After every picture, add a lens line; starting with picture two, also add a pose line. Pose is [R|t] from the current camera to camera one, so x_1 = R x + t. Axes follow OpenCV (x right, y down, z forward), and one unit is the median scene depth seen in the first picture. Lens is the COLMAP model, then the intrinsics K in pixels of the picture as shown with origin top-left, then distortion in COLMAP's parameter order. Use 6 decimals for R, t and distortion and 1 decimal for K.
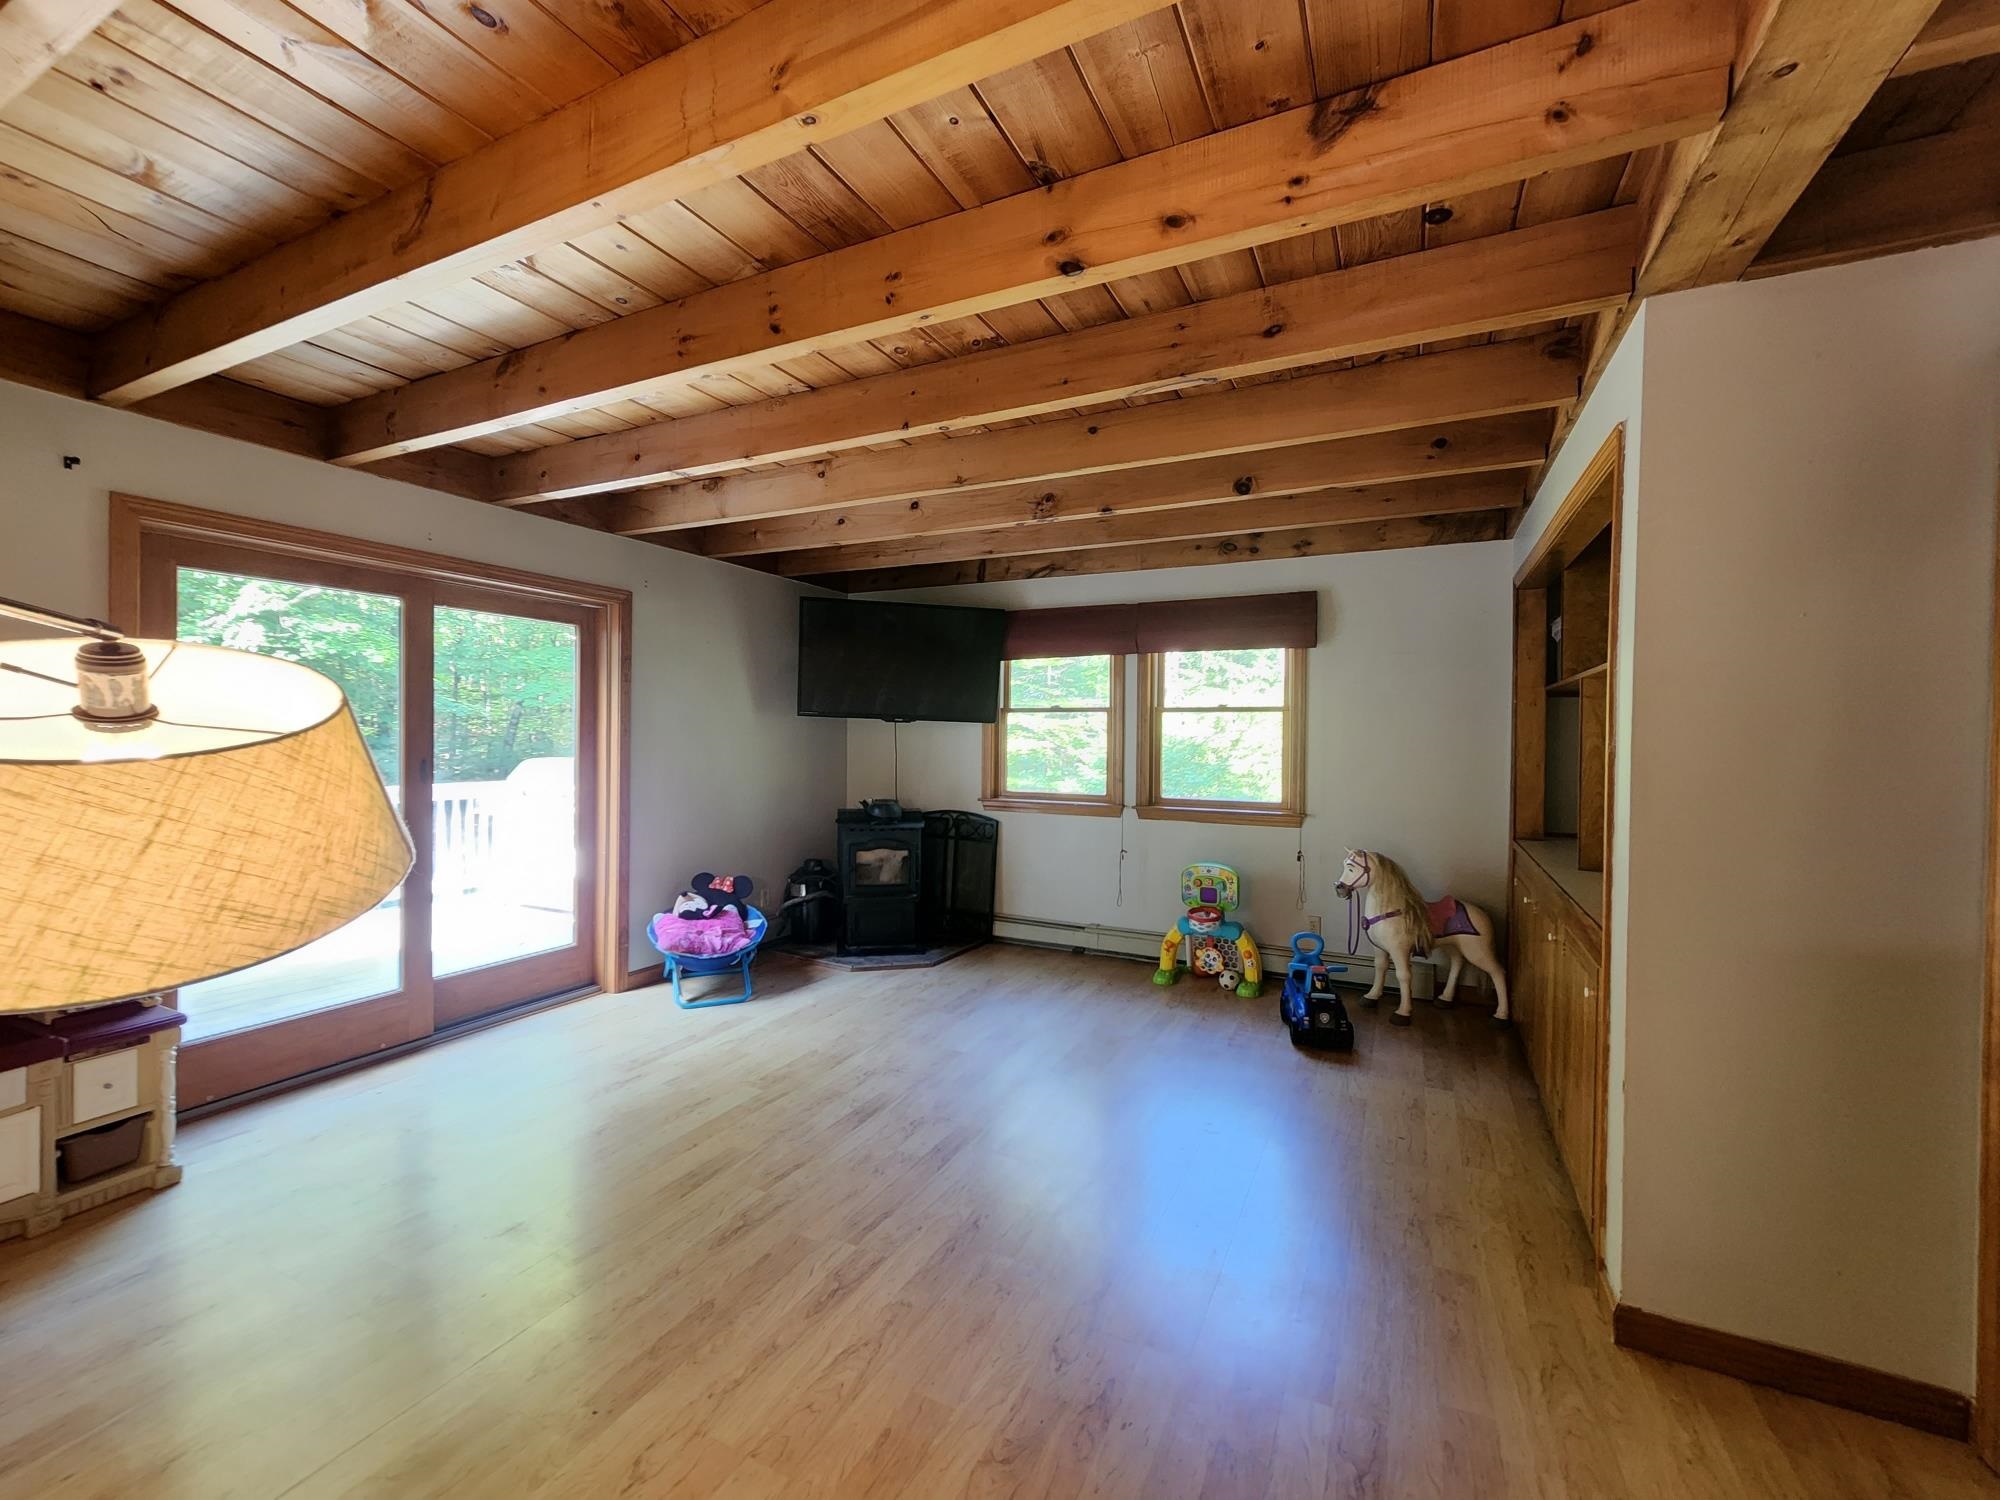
lens RADIAL K [[825.6, 0, 1000.0], [0, 825.6, 750.0], [0, 0, 1]] dist [0.000064, -0.000311]
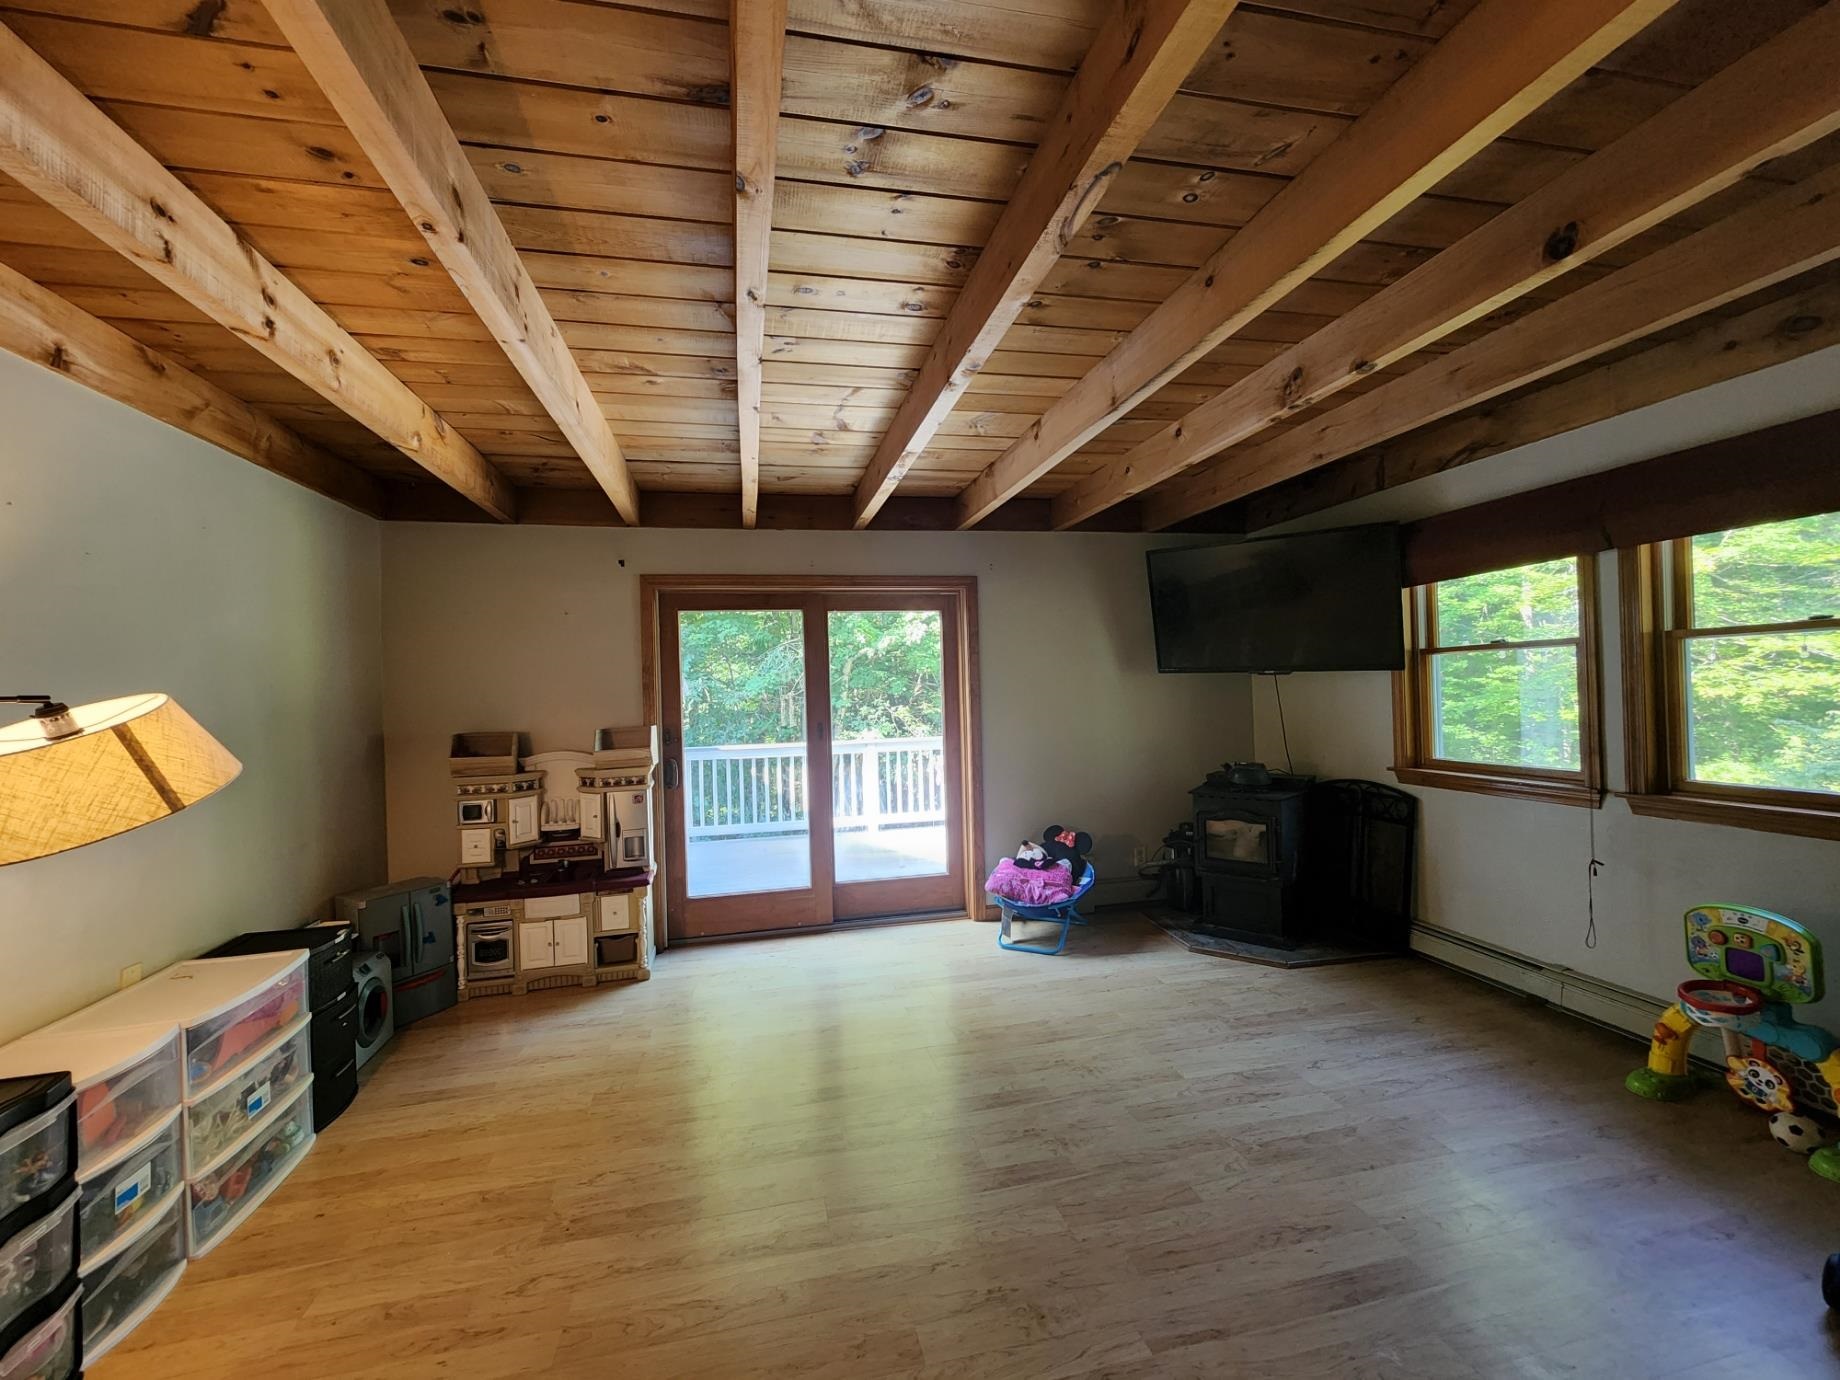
lens RADIAL K [[763.4, 0, 920.0], [0, 763.4, 690.0], [0, 0, 1]] dist [-0.000643, -0.000766]
pose [[0.626417, -0.029720, -0.778922, 0.313259], [0.023174, 0.999541, -0.019501, -0.011960], [0.779144, -0.005835, 0.626818, 0.247980]]
